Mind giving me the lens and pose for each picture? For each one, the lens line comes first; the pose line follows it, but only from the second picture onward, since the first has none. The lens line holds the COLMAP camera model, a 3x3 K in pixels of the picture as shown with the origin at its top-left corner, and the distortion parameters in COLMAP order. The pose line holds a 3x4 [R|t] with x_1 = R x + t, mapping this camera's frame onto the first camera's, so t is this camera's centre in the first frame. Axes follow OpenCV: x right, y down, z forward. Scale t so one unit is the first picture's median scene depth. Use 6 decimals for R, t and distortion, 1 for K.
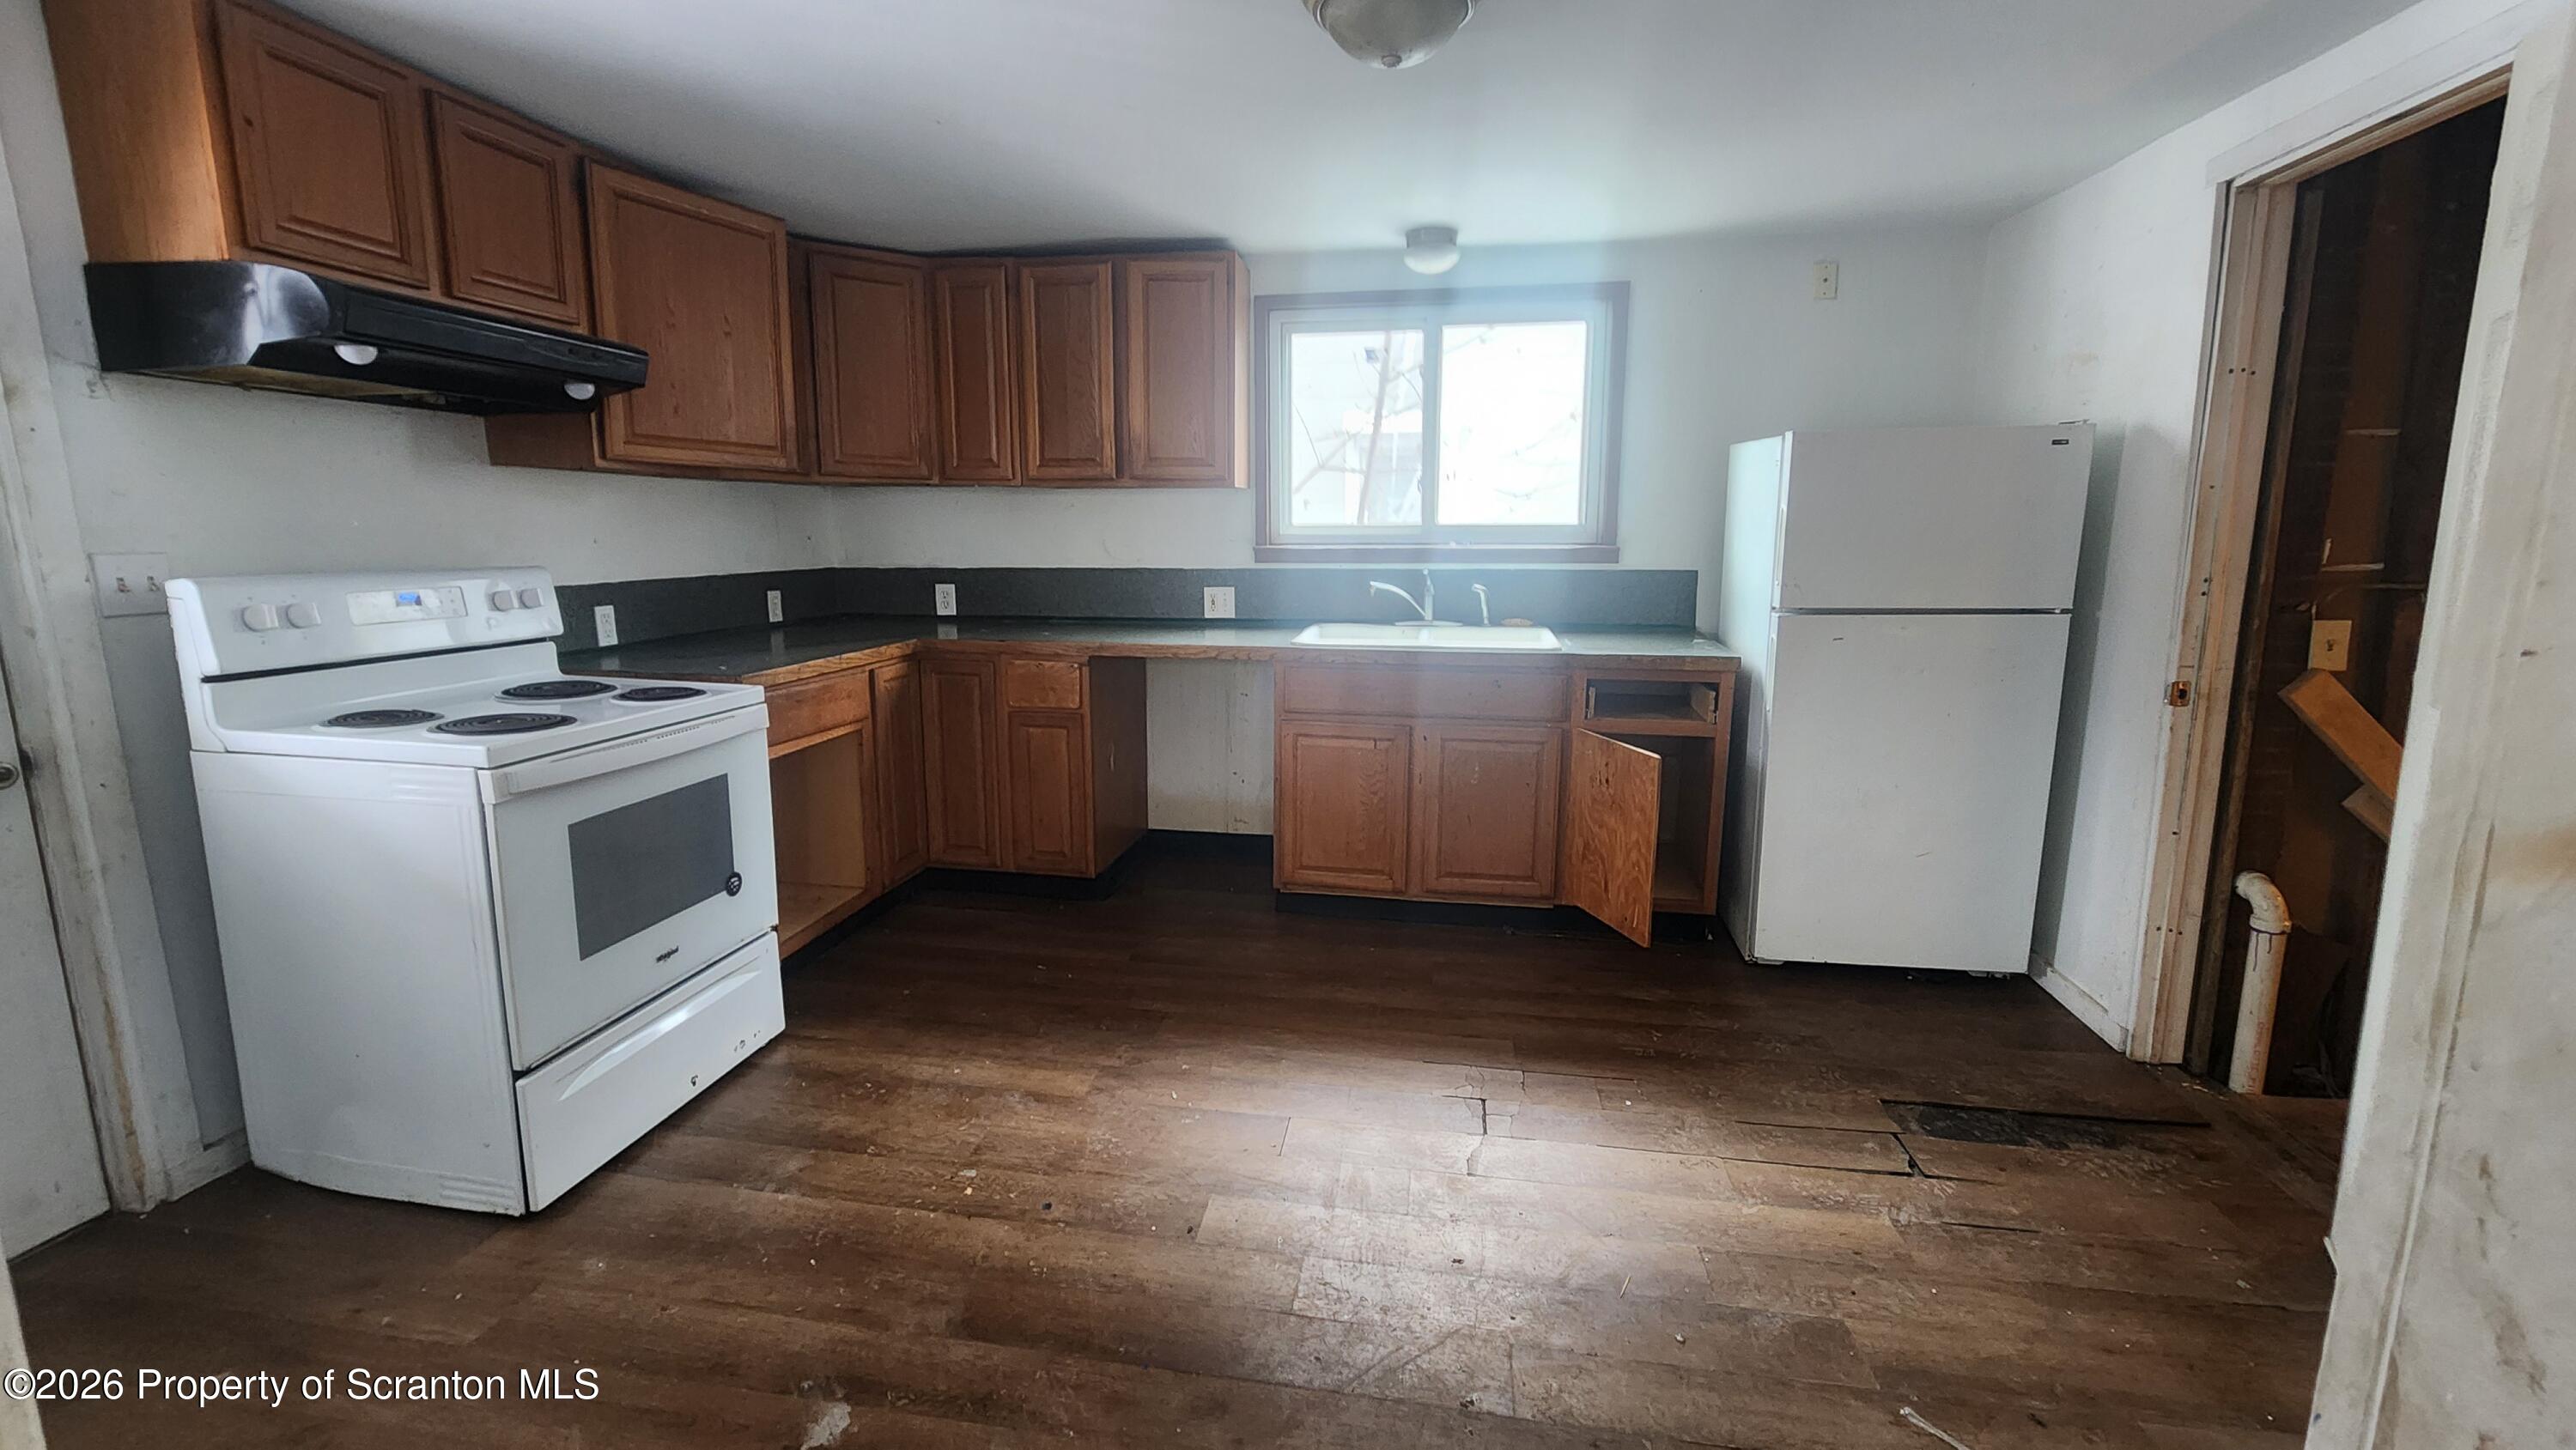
lens RADIAL K [[1069.5, 0, 1277.7], [0, 1069.5, 698.6], [0, 0, 1]] dist [0.001866, 0.000426]
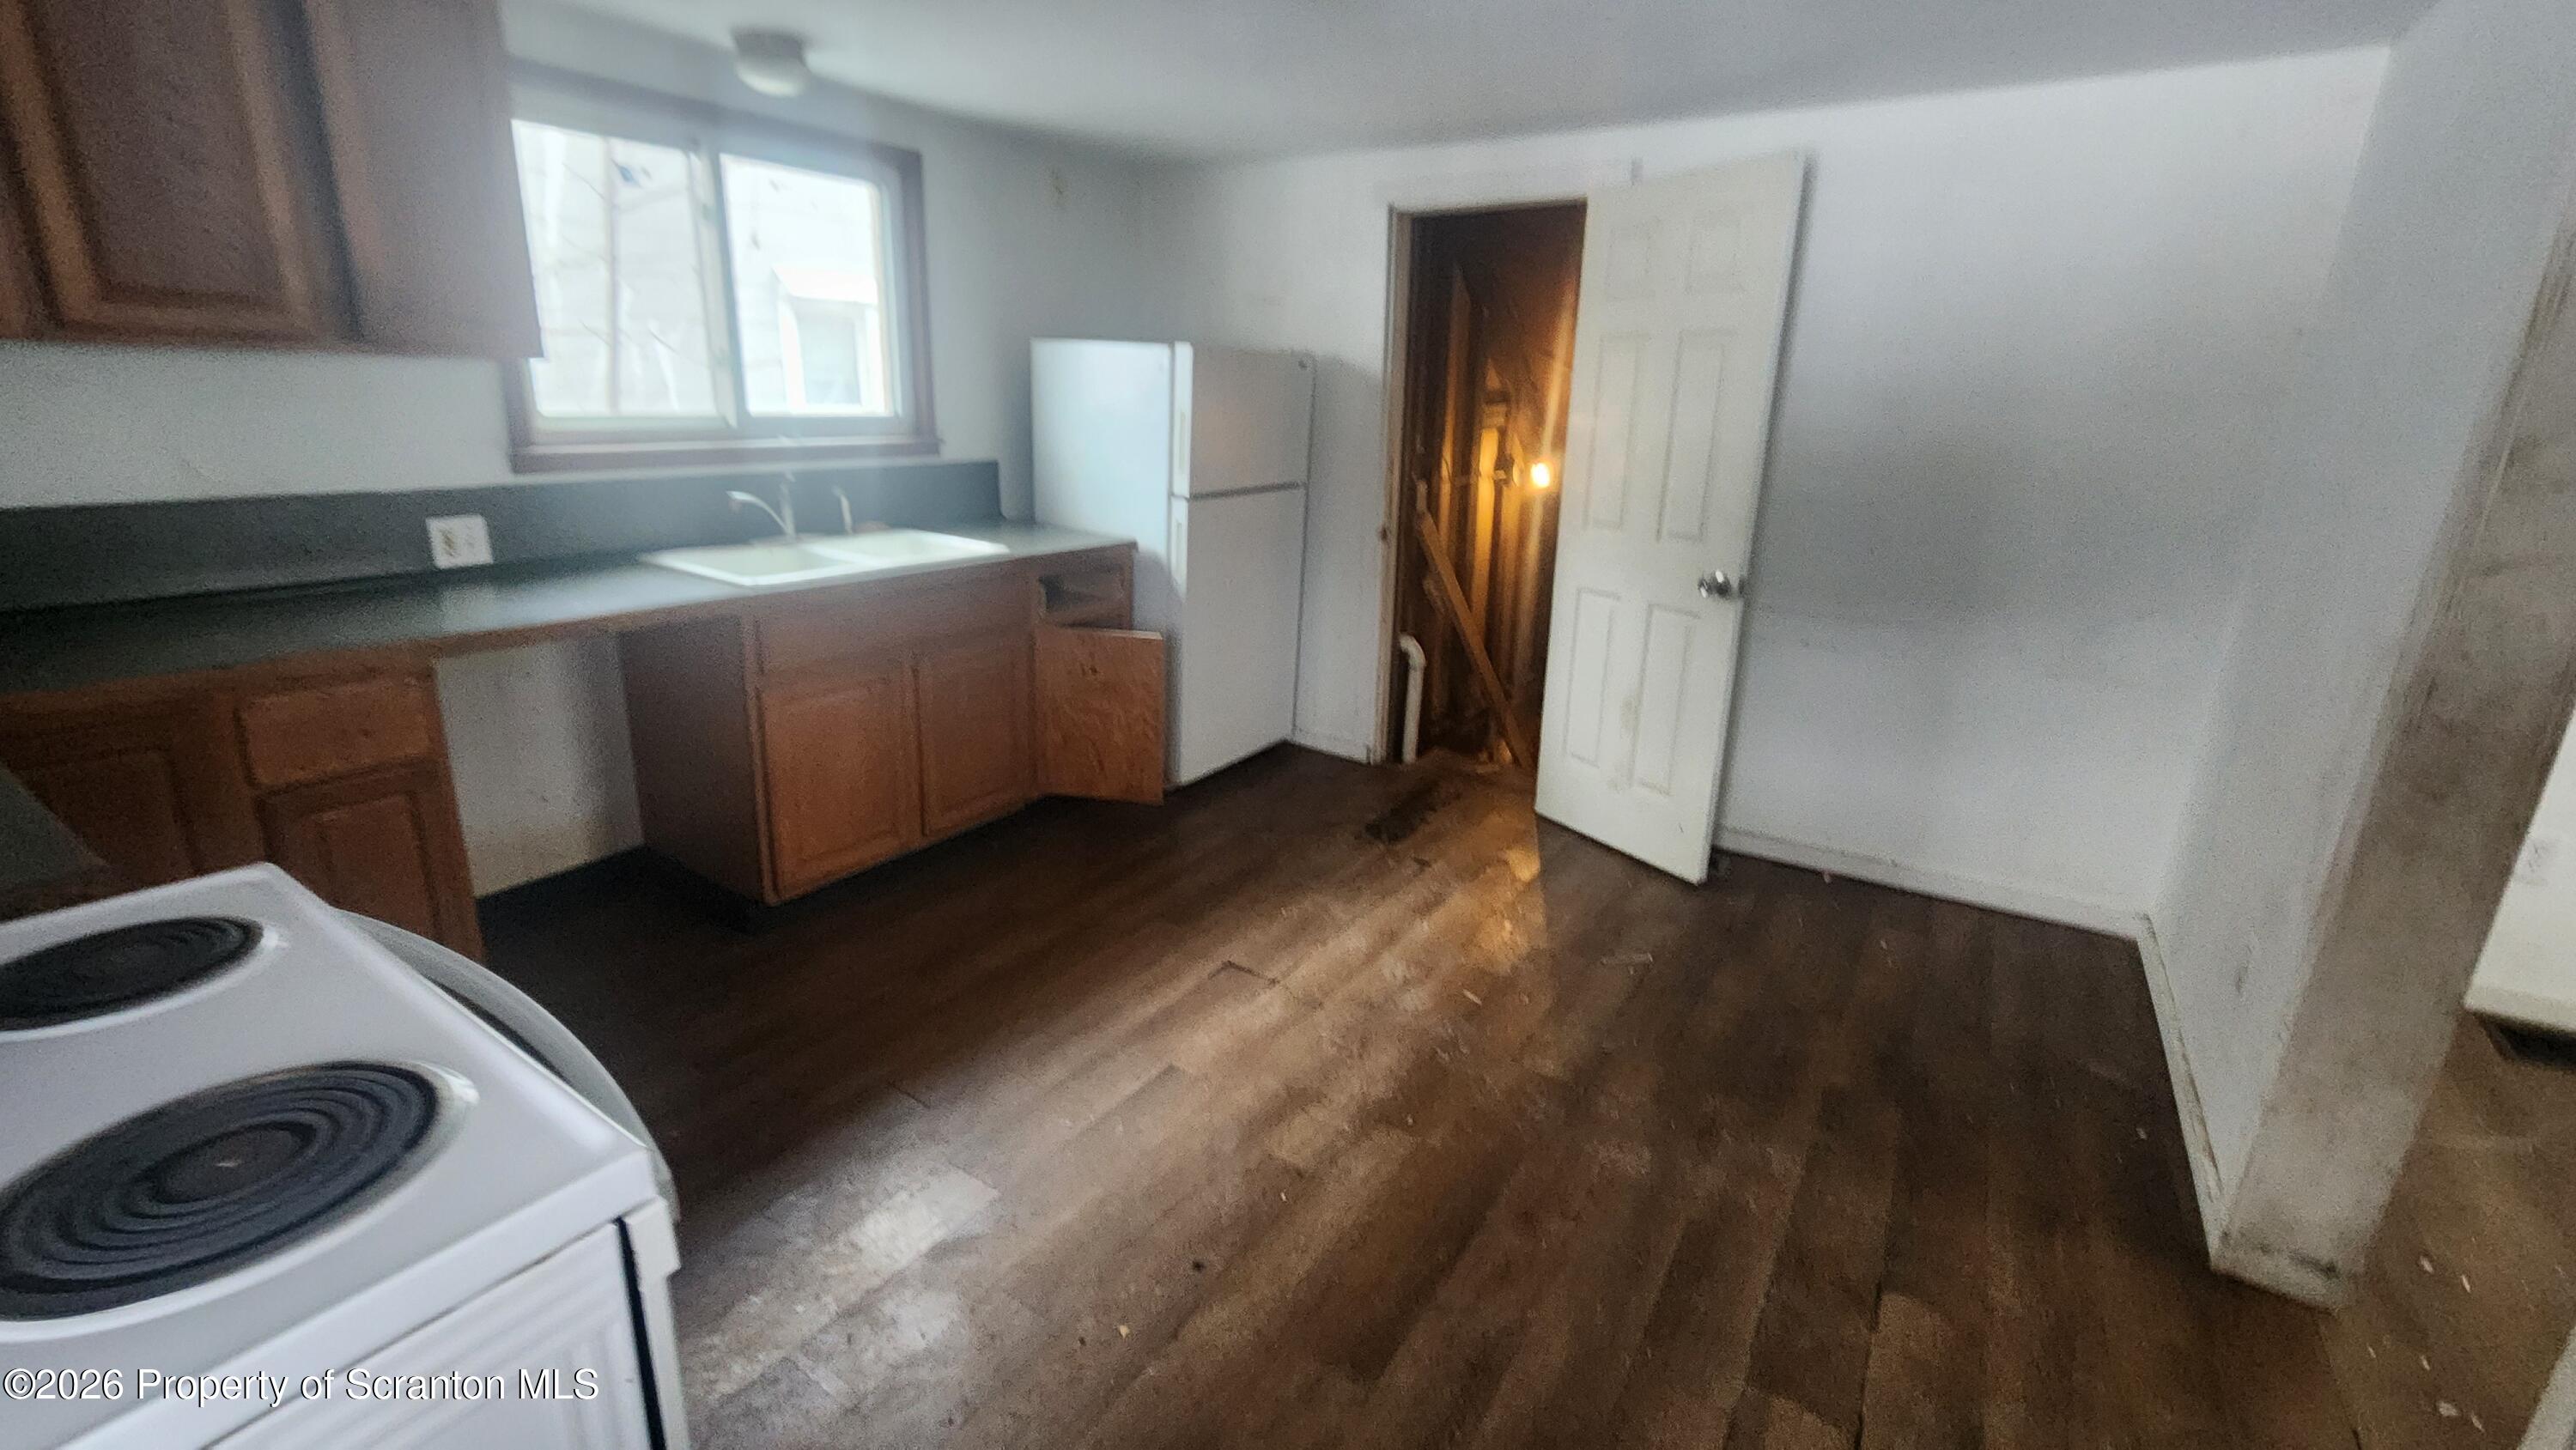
lens RADIAL K [[1069.5, 0, 1277.7], [0, 1069.5, 698.6], [0, 0, 1]] dist [0.001866, 0.000426]
pose [[0.411286, -0.240178, 0.879294, -0.492145], [0.117513, 0.970582, 0.210147, -0.085757], [-0.903900, 0.016898, 0.427411, 0.329667]]
